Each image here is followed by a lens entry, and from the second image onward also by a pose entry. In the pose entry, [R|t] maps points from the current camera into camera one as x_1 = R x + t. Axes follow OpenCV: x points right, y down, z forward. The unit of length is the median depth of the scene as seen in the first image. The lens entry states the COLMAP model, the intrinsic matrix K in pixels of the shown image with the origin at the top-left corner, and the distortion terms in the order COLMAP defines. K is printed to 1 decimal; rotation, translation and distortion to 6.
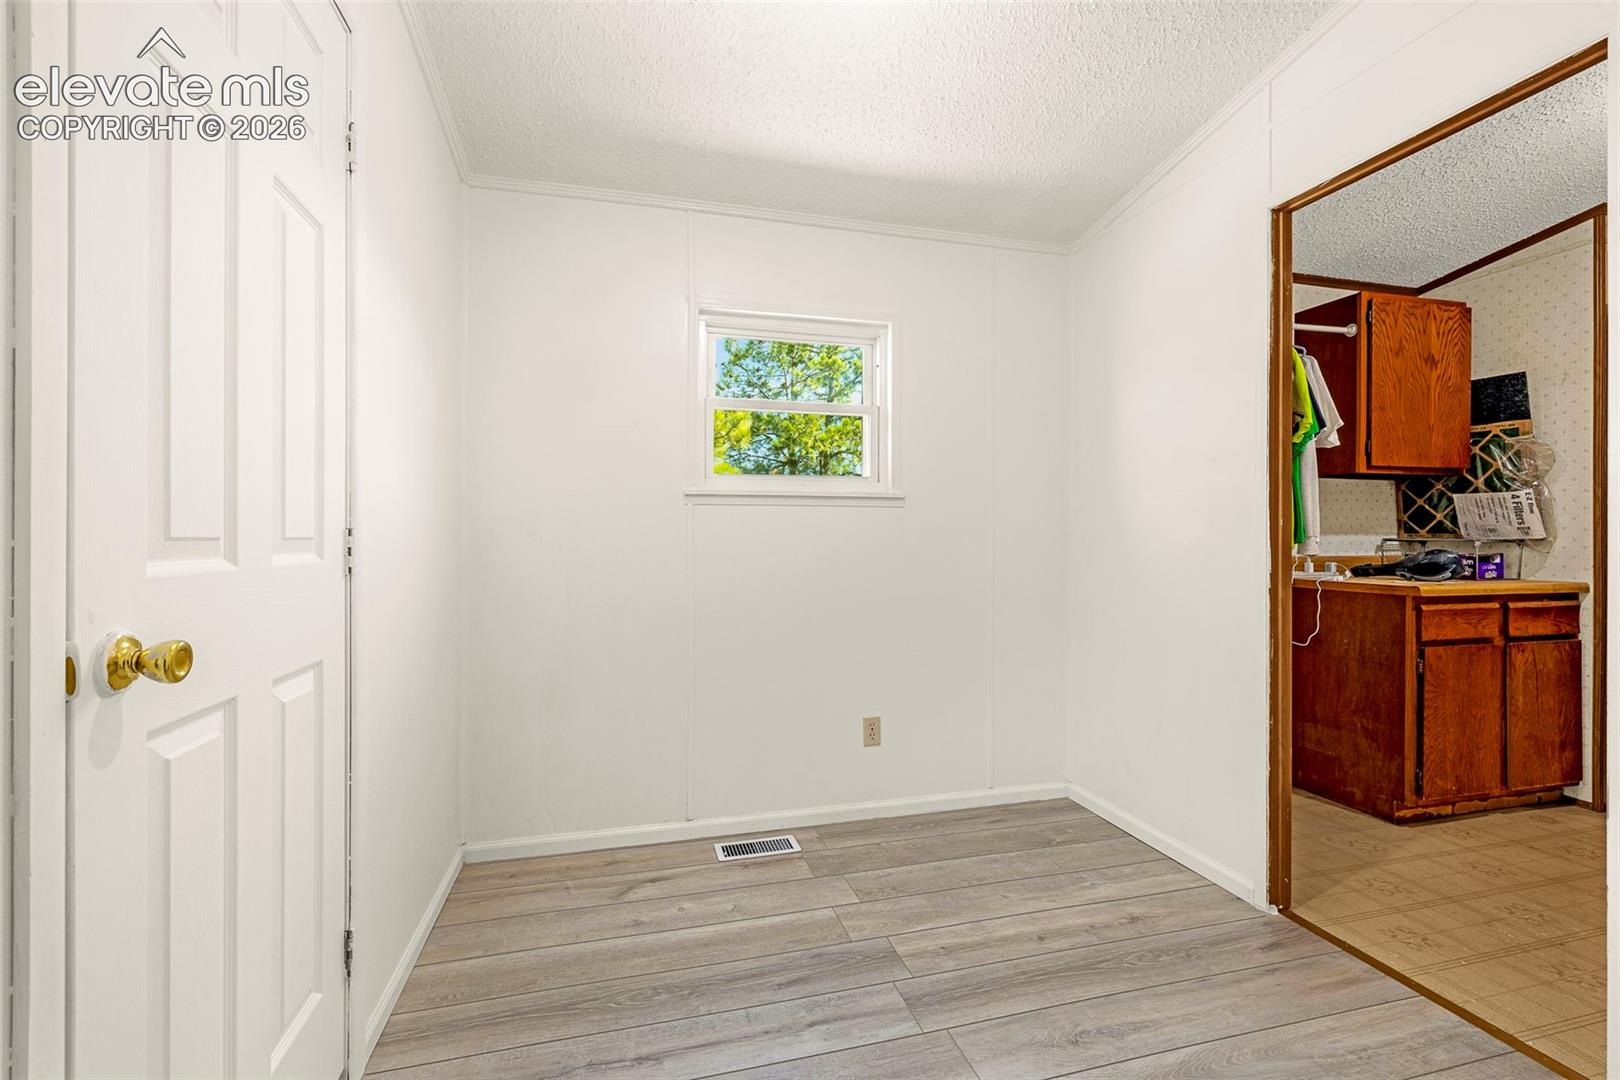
lens RADIAL K [[697.6, 0, 804.1], [0, 697.6, 533.3], [0, 0, 1]] dist [0.000487, 0.000718]
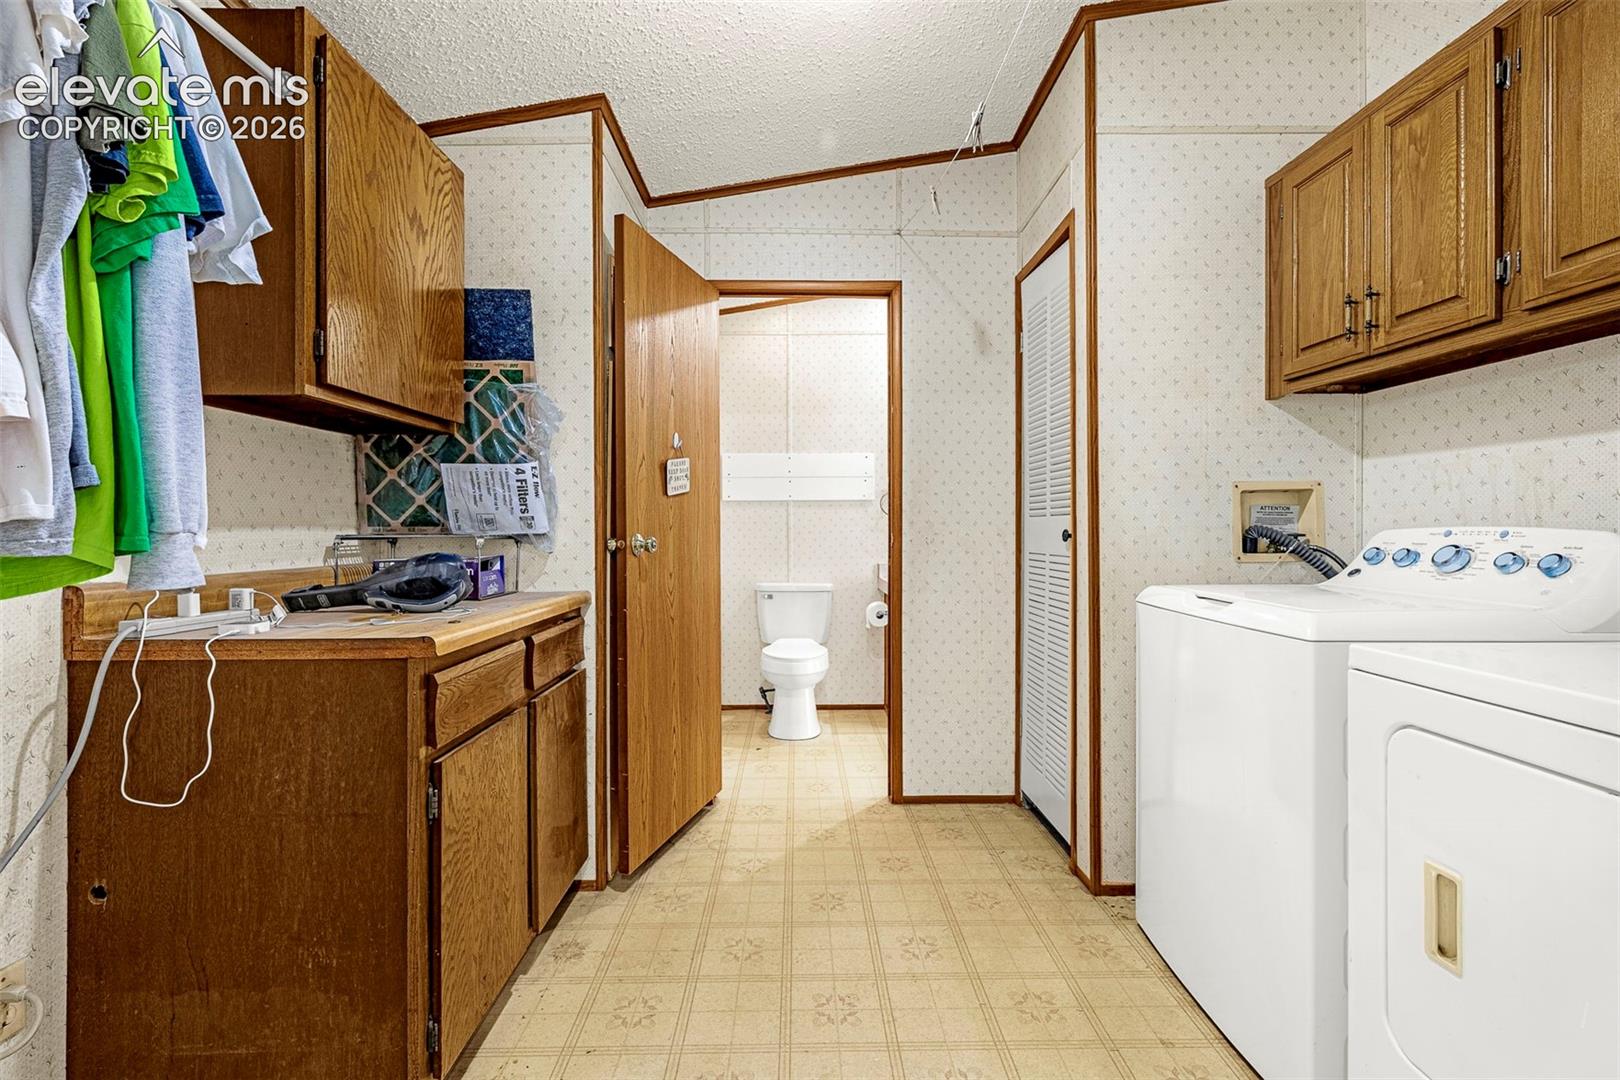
lens RADIAL K [[697.6, 0, 804.1], [0, 697.6, 533.3], [0, 0, 1]] dist [0.000487, 0.000718]
pose [[0.247709, -0.009162, 0.968791, 0.421804], [0.001420, 0.999958, 0.009094, 0.001577], [-0.968833, -0.000877, 0.247712, 0.553952]]
